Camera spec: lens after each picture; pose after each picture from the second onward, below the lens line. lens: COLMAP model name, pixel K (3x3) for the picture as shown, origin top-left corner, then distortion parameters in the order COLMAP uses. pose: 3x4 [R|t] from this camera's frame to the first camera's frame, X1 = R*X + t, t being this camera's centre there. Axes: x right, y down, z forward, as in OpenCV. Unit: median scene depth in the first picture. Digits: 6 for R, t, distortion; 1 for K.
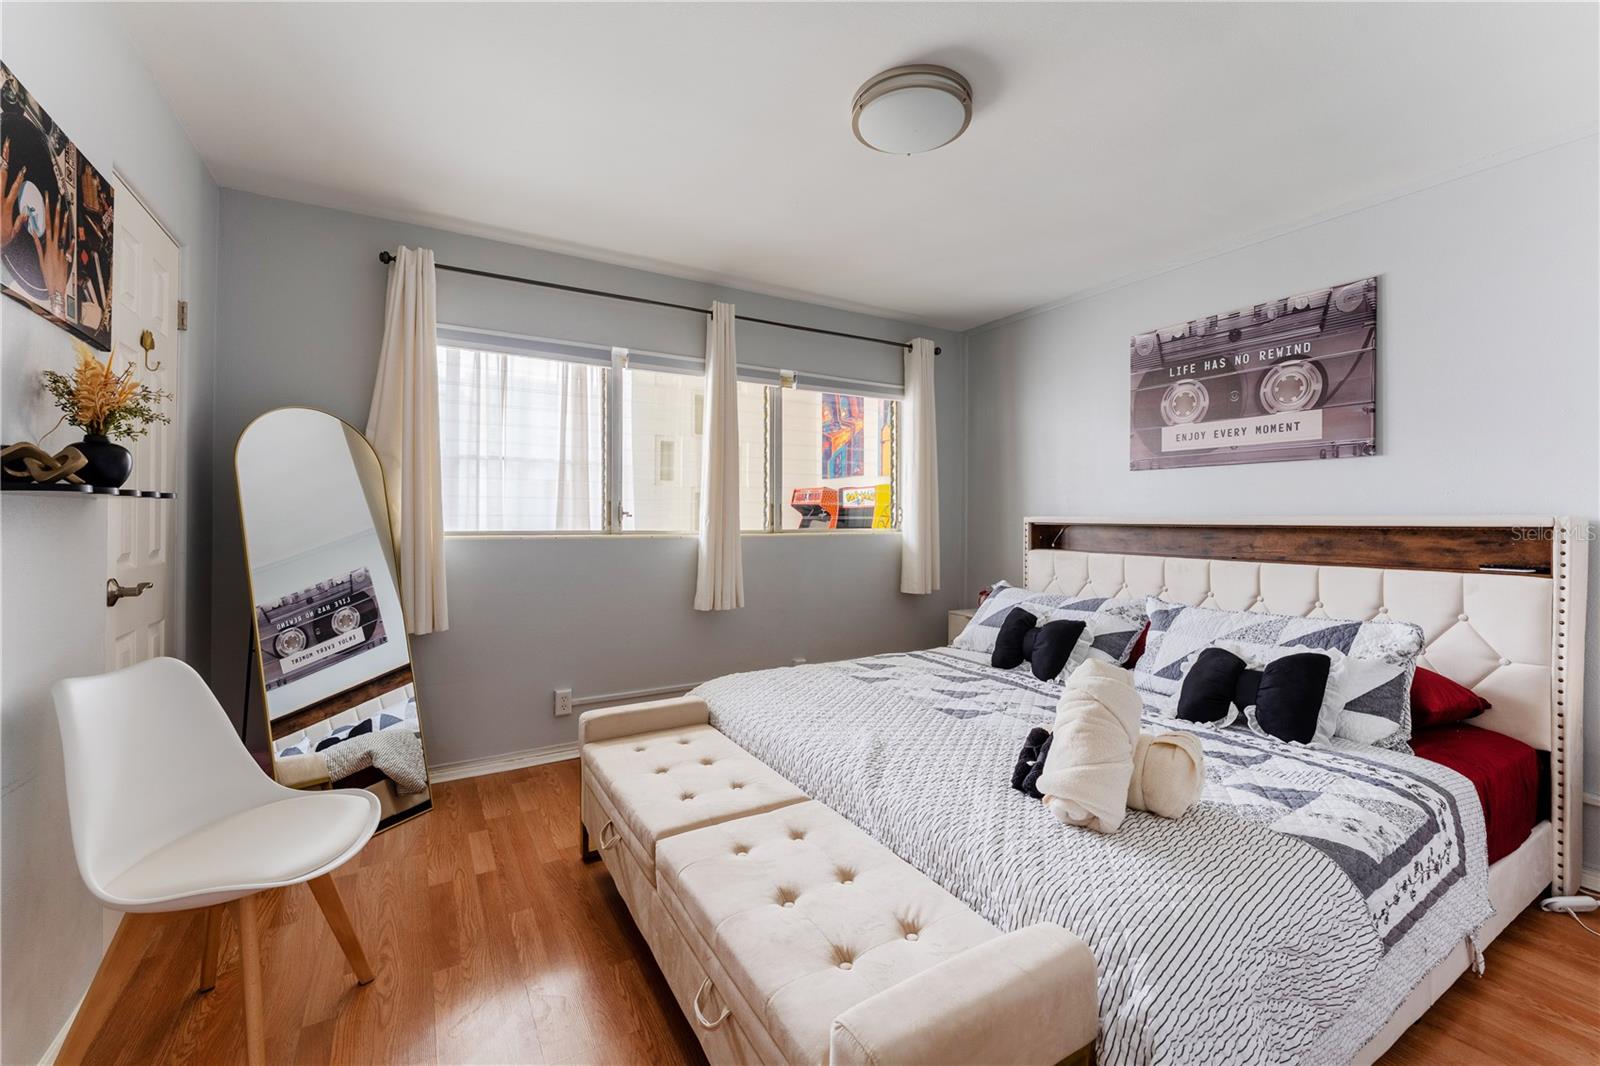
lens RADIAL K [[599.3, 0, 799.2], [0, 599.3, 514.3], [0, 0, 1]] dist [-0.002755, -0.000254]
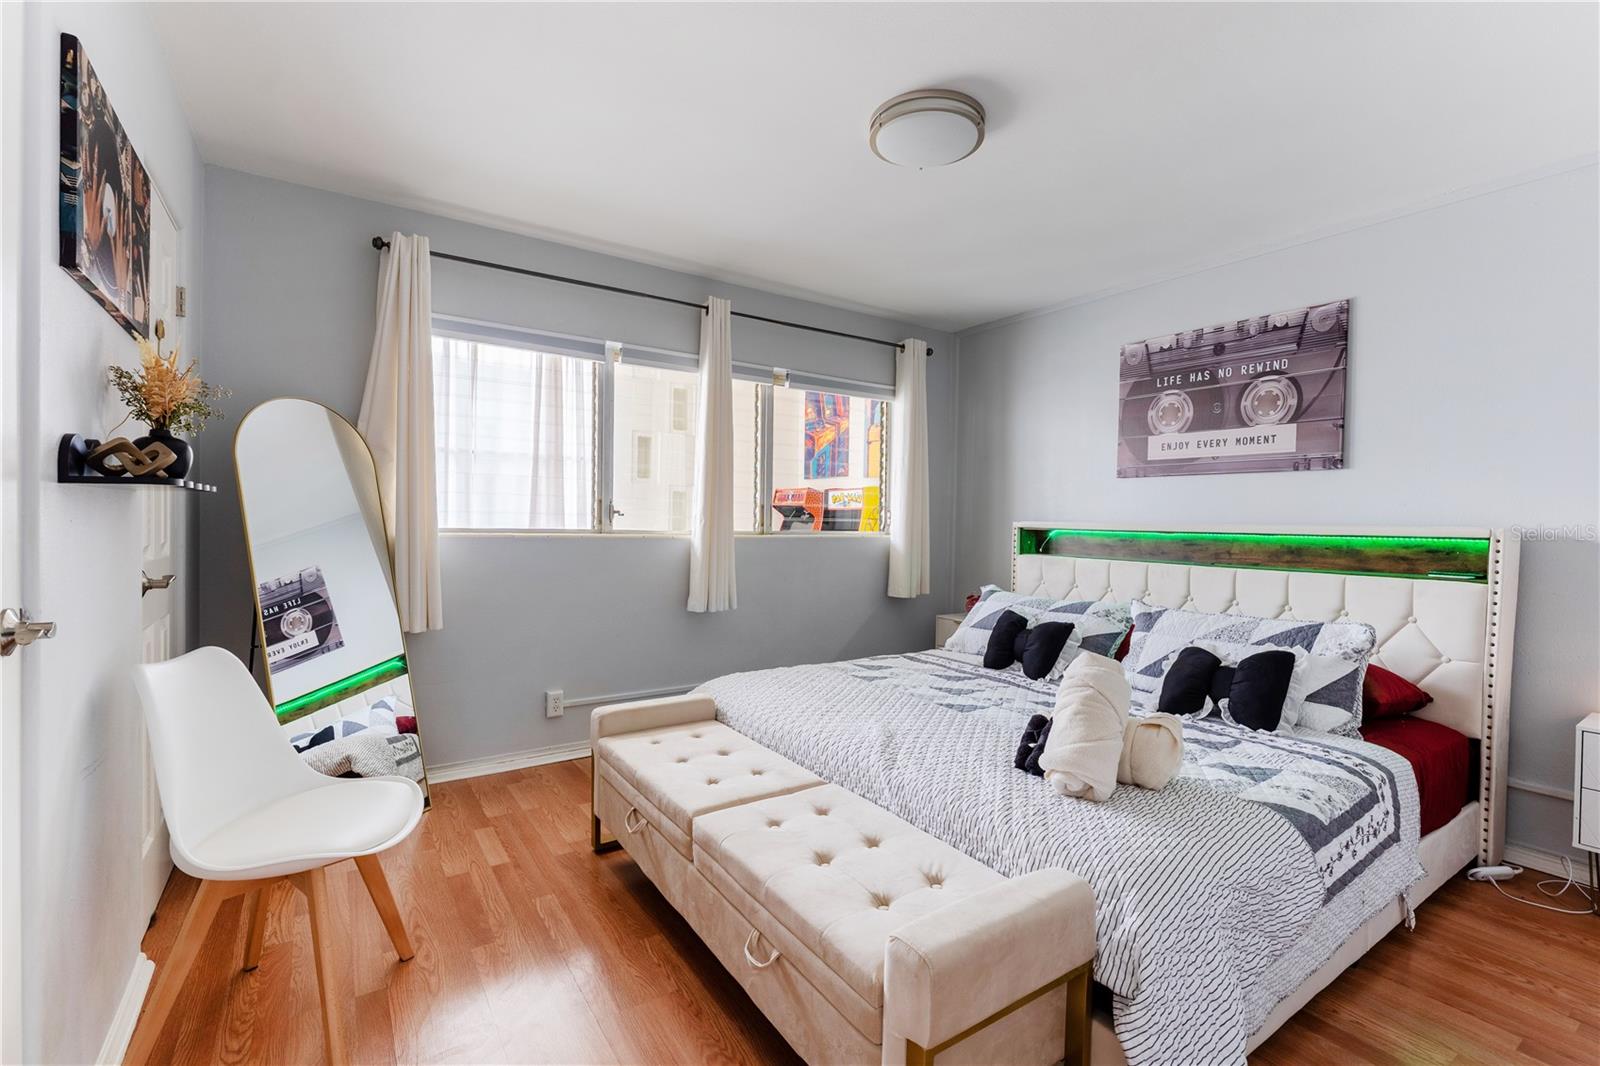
lens RADIAL K [[645.0, 0, 805.9], [0, 645.0, 528.2], [0, 0, 1]] dist [-0.003140, -0.000282]
pose [[0.997783, 0.013645, 0.065132, -0.081208], [-0.014885, 0.999716, 0.018594, -0.000005], [-0.064859, -0.019522, 0.997703, -0.108462]]
